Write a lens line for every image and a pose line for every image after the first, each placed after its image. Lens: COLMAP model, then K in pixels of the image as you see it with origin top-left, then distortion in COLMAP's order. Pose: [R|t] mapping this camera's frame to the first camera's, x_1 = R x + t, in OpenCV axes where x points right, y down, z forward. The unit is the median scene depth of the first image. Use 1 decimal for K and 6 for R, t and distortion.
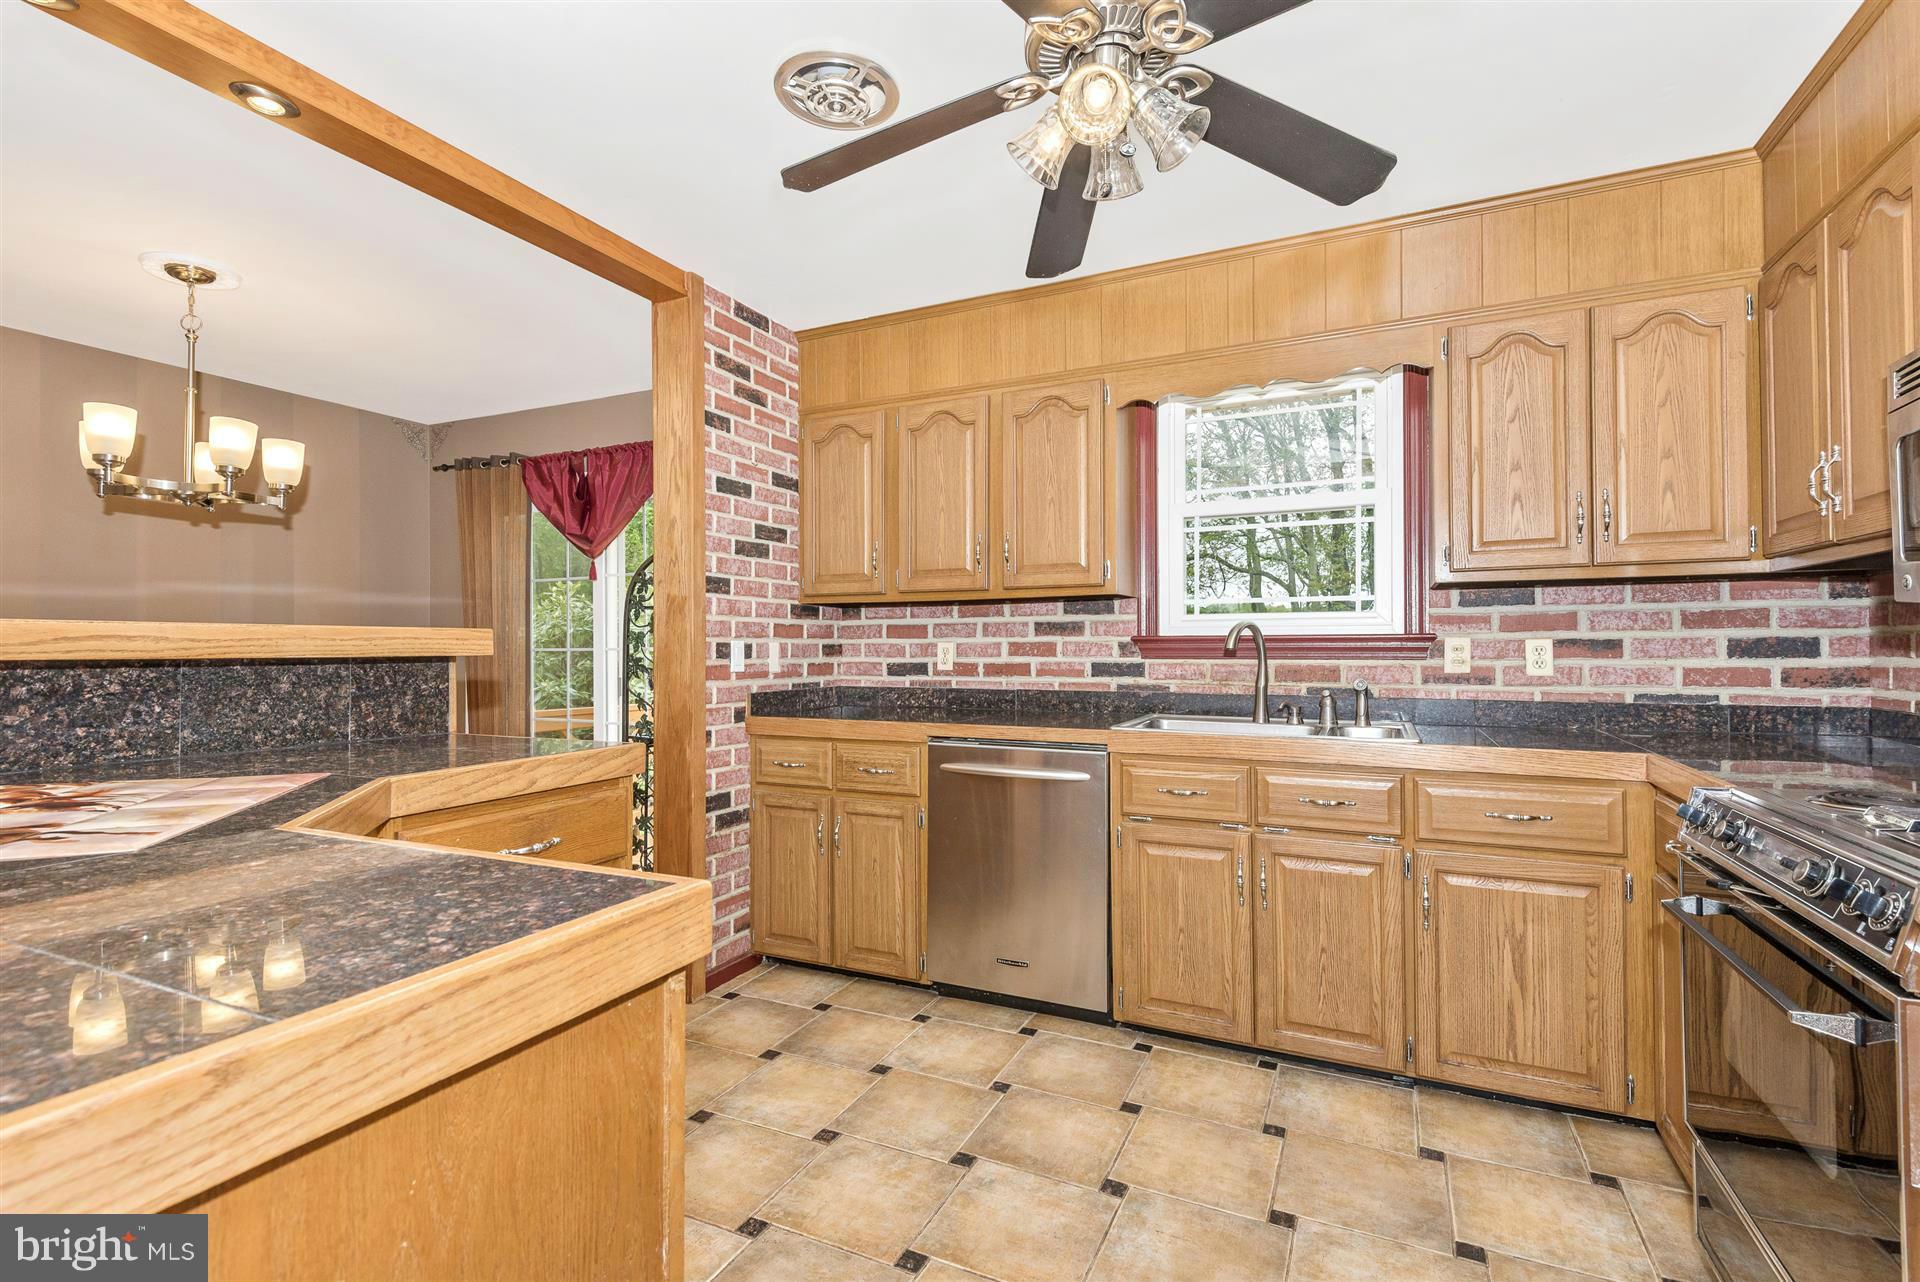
lens RADIAL K [[876.7, 0, 943.9], [0, 876.7, 646.8], [0, 0, 1]] dist [0.027922, -0.016111]
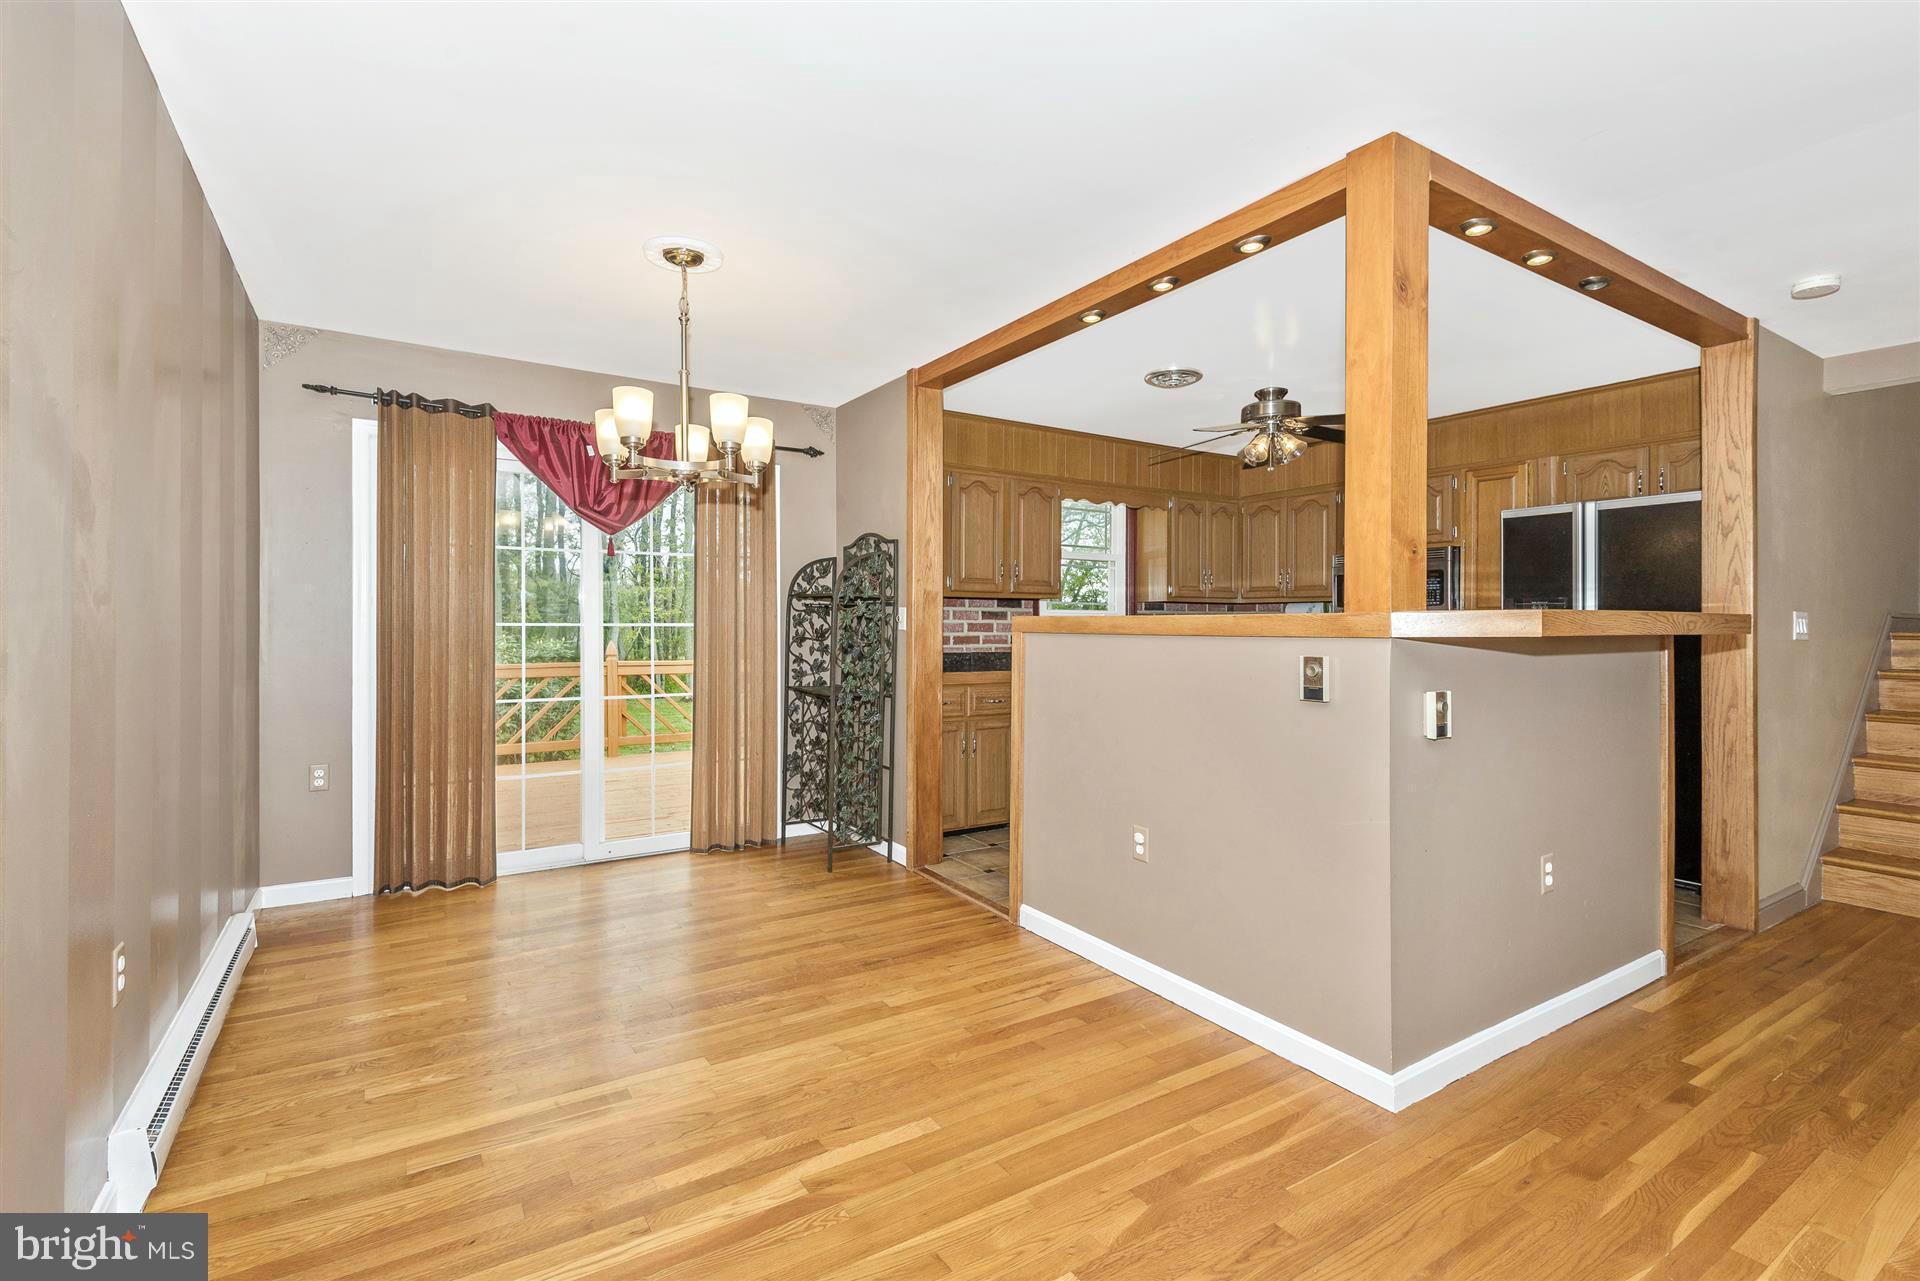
lens RADIAL K [[876.7, 0, 968.1], [0, 876.7, 631.1], [0, 0, 1]] dist [0.027922, -0.016111]
pose [[0.528354, -0.001608, 0.849023, -1.486615], [-0.008443, 0.999939, 0.007149, -0.002352], [-0.848982, -0.010946, 0.528308, 0.170848]]
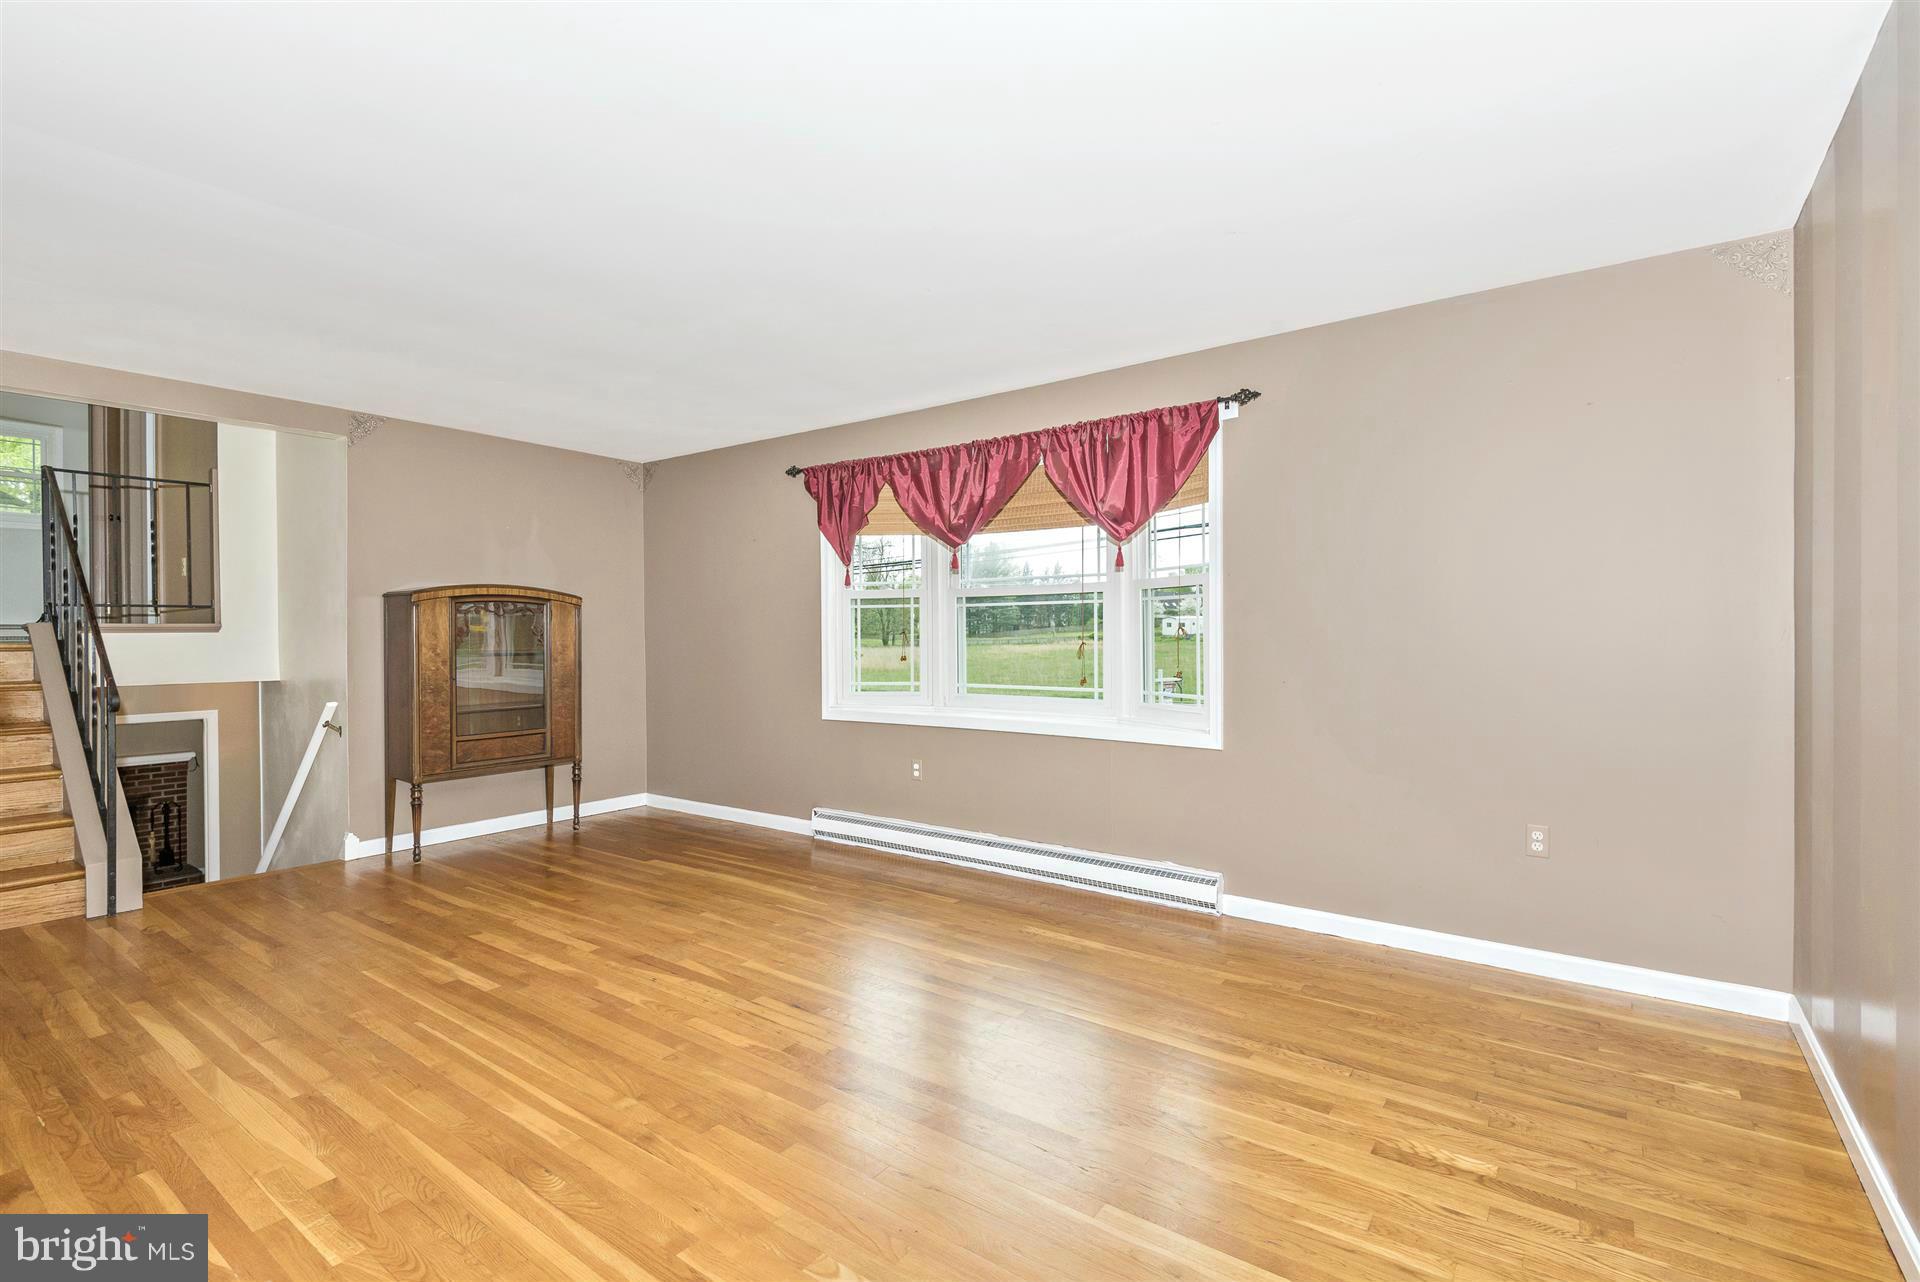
lens RADIAL K [[876.7, 0, 949.2], [0, 876.7, 639.5], [0, 0, 1]] dist [0.027922, -0.016111]
pose [[-0.980836, 0.008482, 0.194651, -1.306446], [0.008628, 0.999963, -0.000101, 0.004452], [-0.194645, 0.001581, -0.980873, 0.558186]]
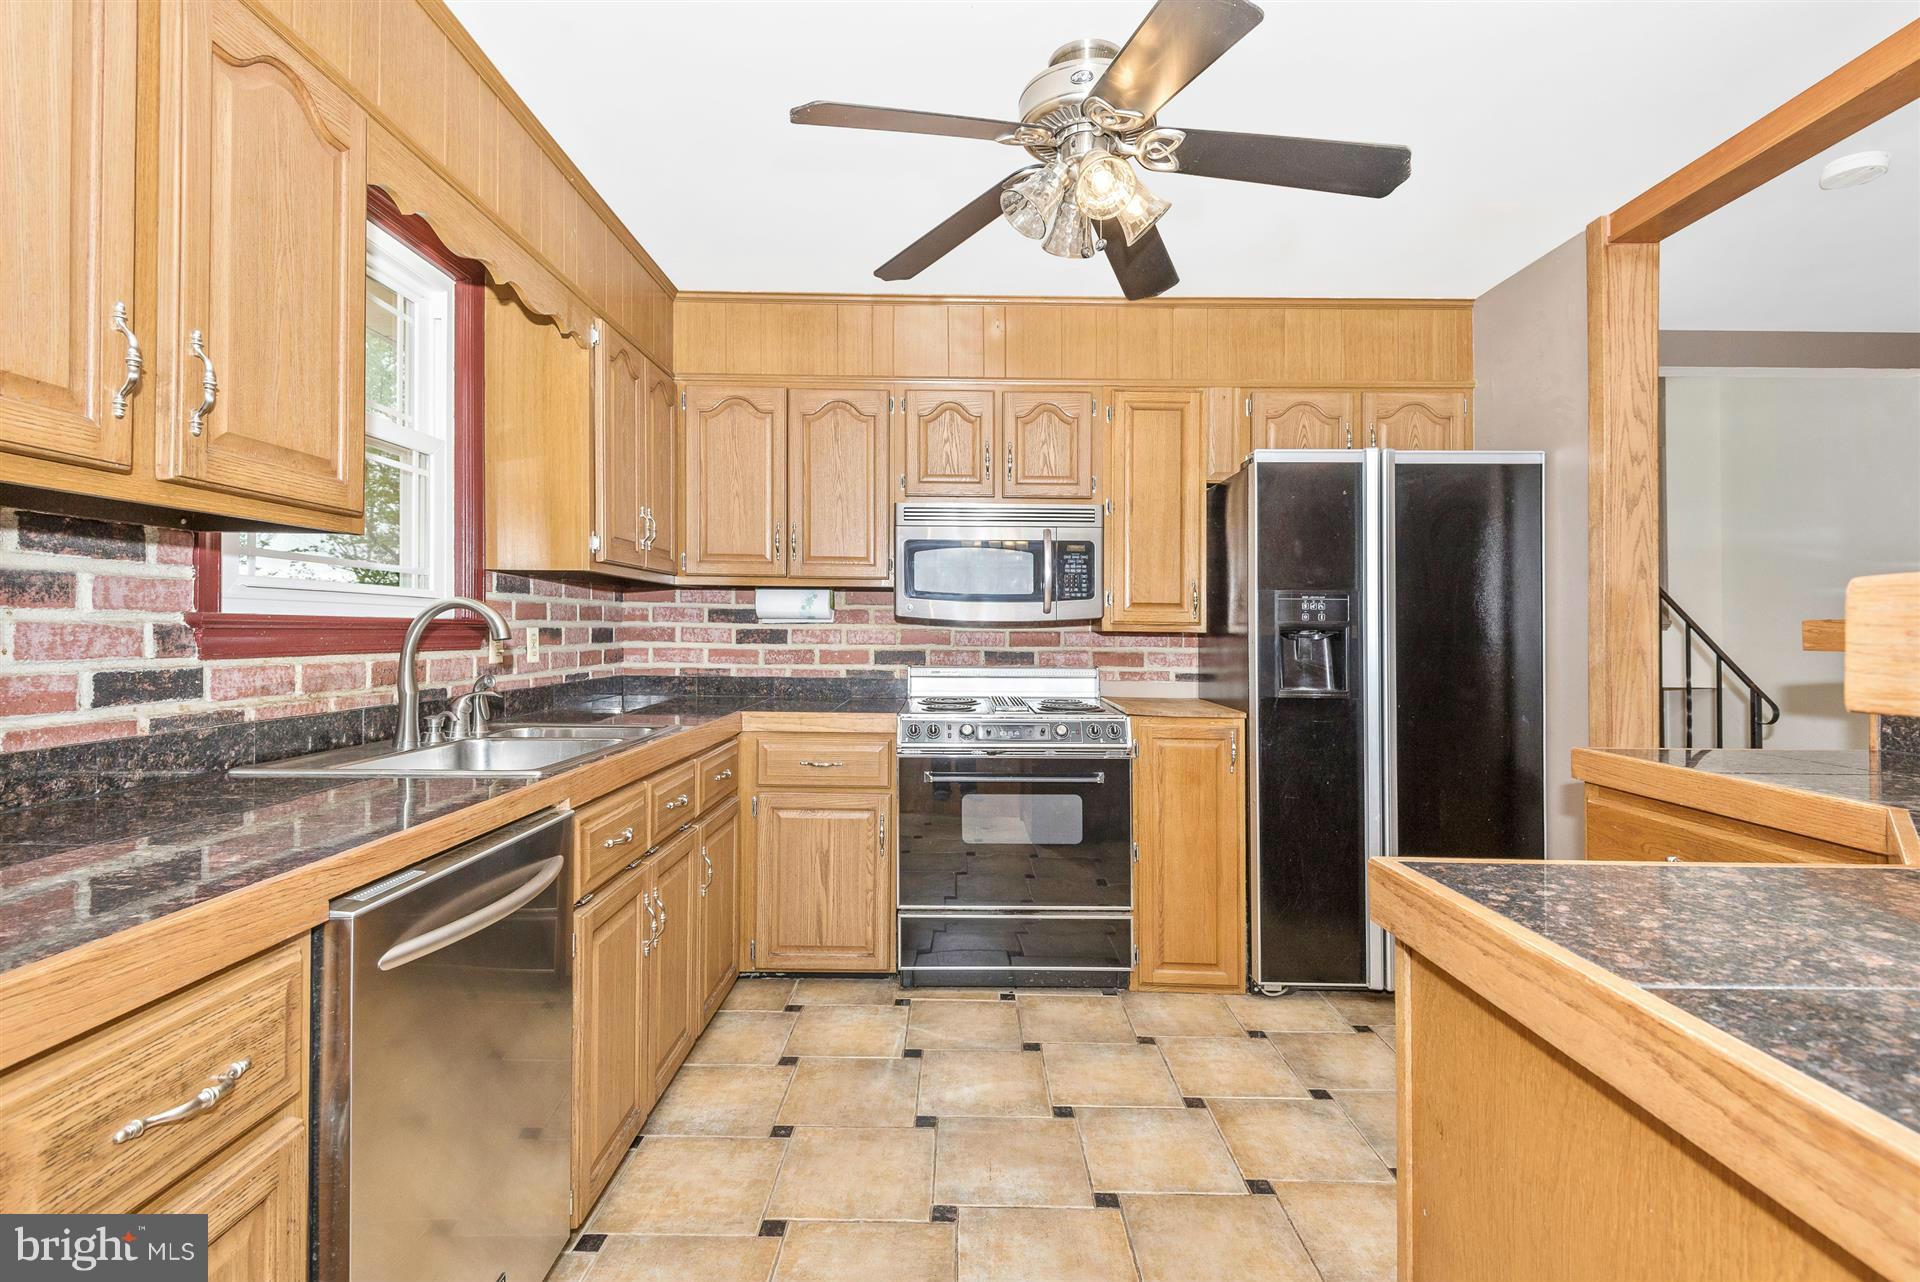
lens RADIAL K [[876.7, 0, 966.0], [0, 876.7, 631.2], [0, 0, 1]] dist [0.027922, -0.016111]
pose [[-0.438977, -0.000928, 0.898498, -0.426239], [-0.007970, 0.999964, -0.002861, -0.004382], [-0.898463, -0.008417, -0.438969, 0.896693]]
